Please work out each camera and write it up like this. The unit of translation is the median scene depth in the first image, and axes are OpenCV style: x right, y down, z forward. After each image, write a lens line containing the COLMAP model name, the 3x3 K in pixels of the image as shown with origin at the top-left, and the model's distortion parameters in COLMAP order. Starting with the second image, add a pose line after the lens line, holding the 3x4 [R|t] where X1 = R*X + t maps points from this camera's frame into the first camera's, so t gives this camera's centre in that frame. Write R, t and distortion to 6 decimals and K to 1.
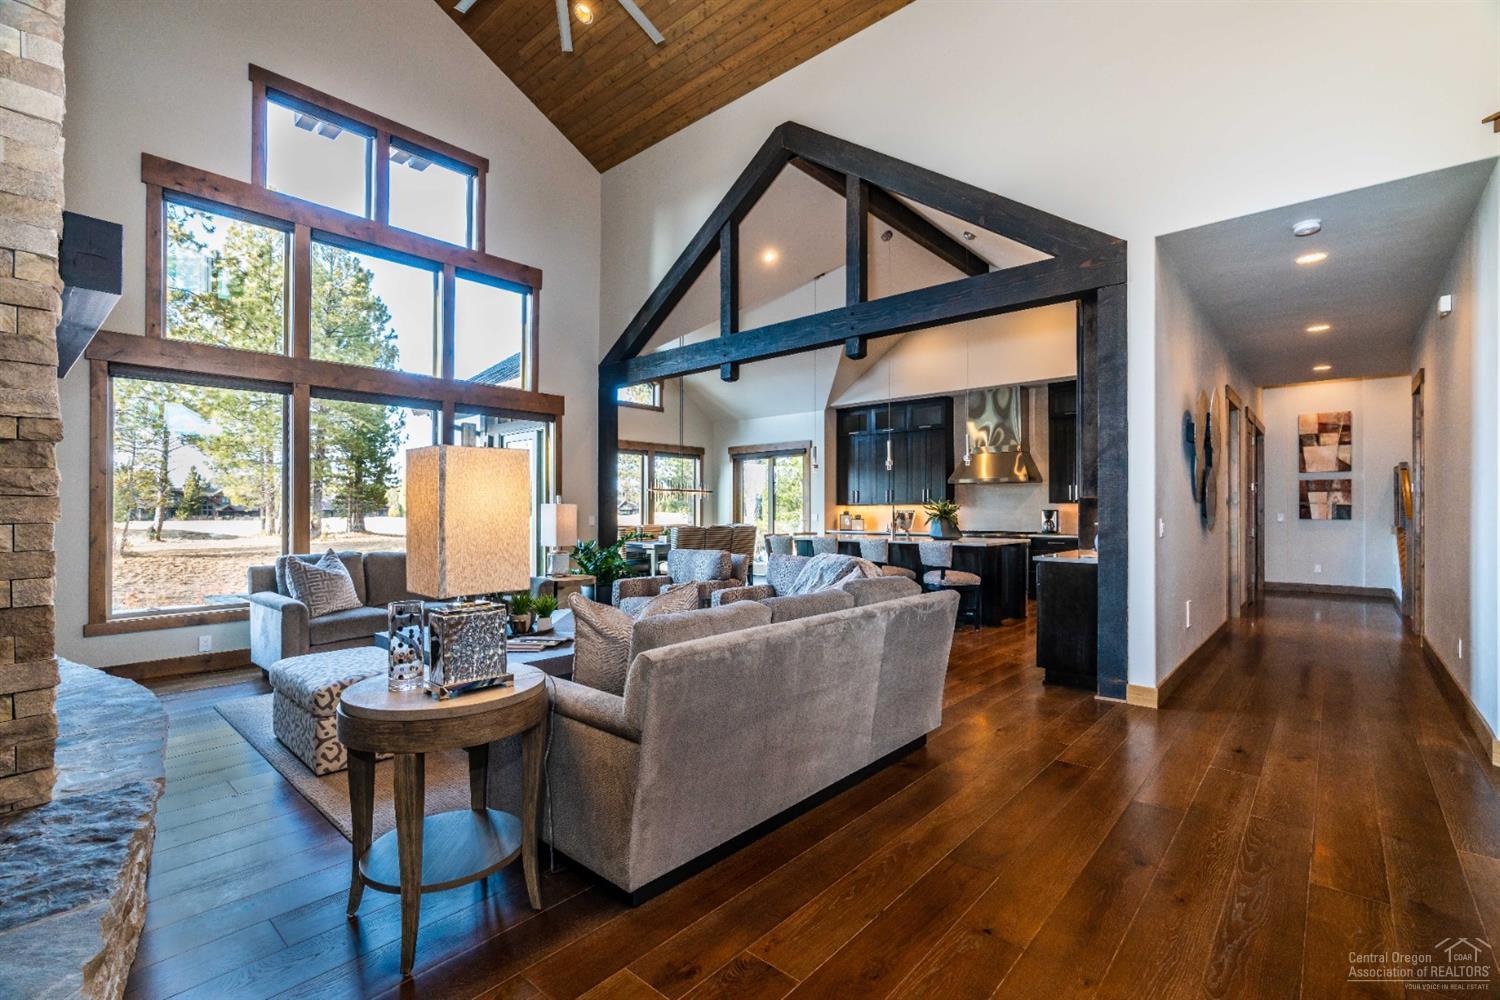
lens RADIAL K [[677.6, 0, 753.9], [0, 677.6, 501.0], [0, 0, 1]] dist [0.000004, 0.002290]
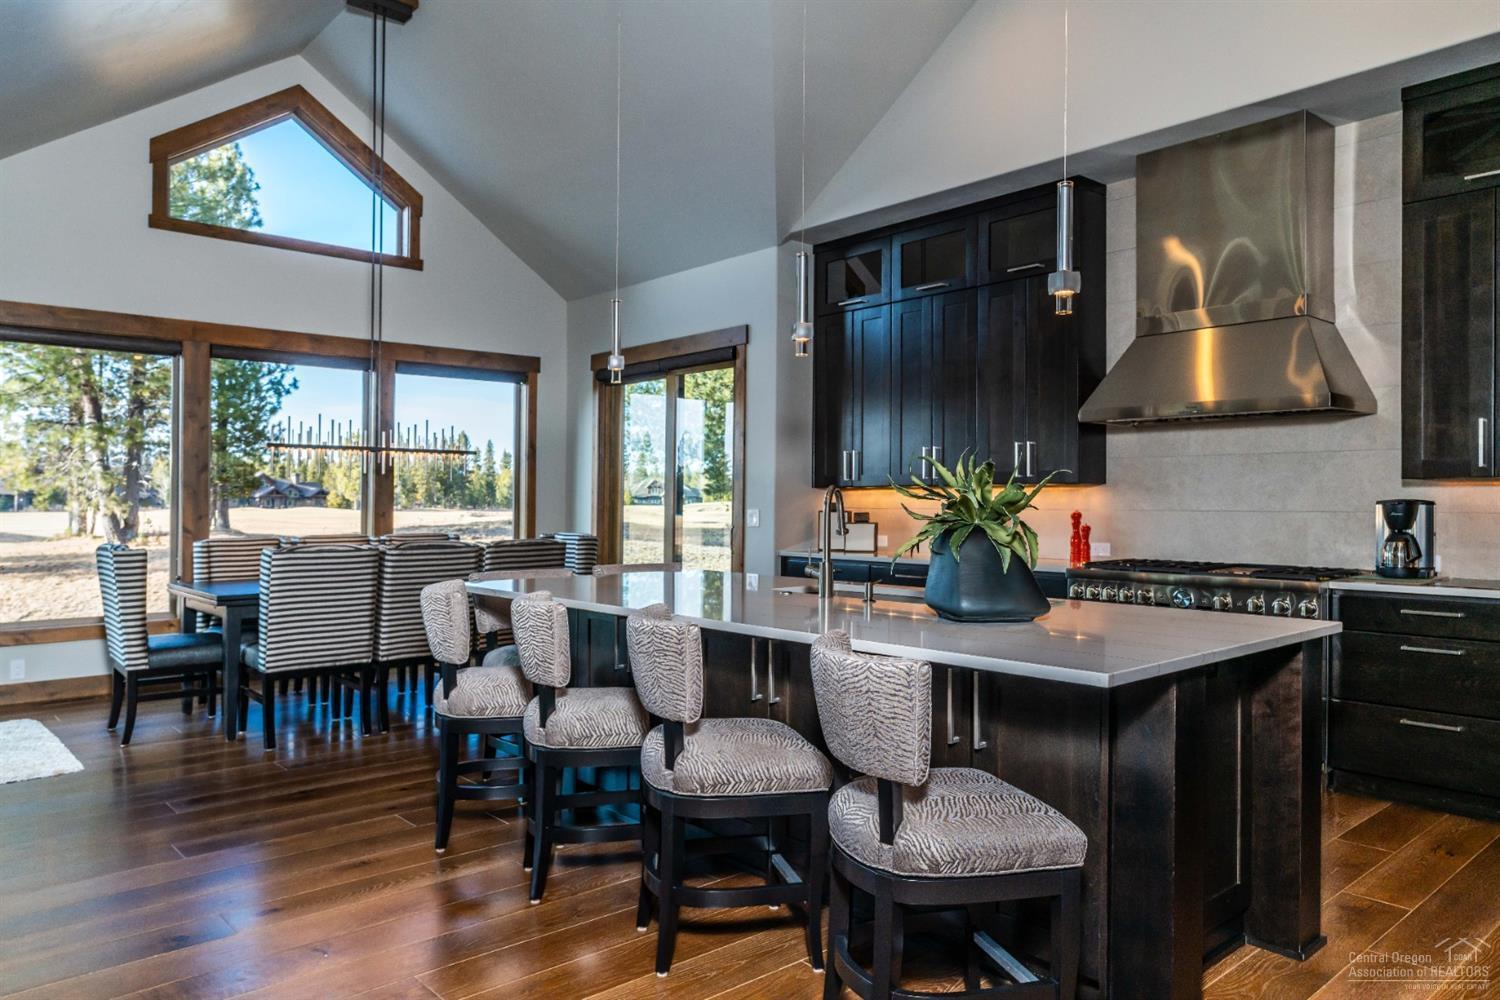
lens RADIAL K [[1010.4, 0, 752.4], [0, 1010.4, 492.5], [0, 0, 1]] dist [0.024413, 0.000090]
pose [[0.991806, 0.001609, -0.127741, 0.164498], [-0.000680, 0.999973, 0.007320, 0.004743], [0.127750, -0.007173, 0.991780, 0.410167]]
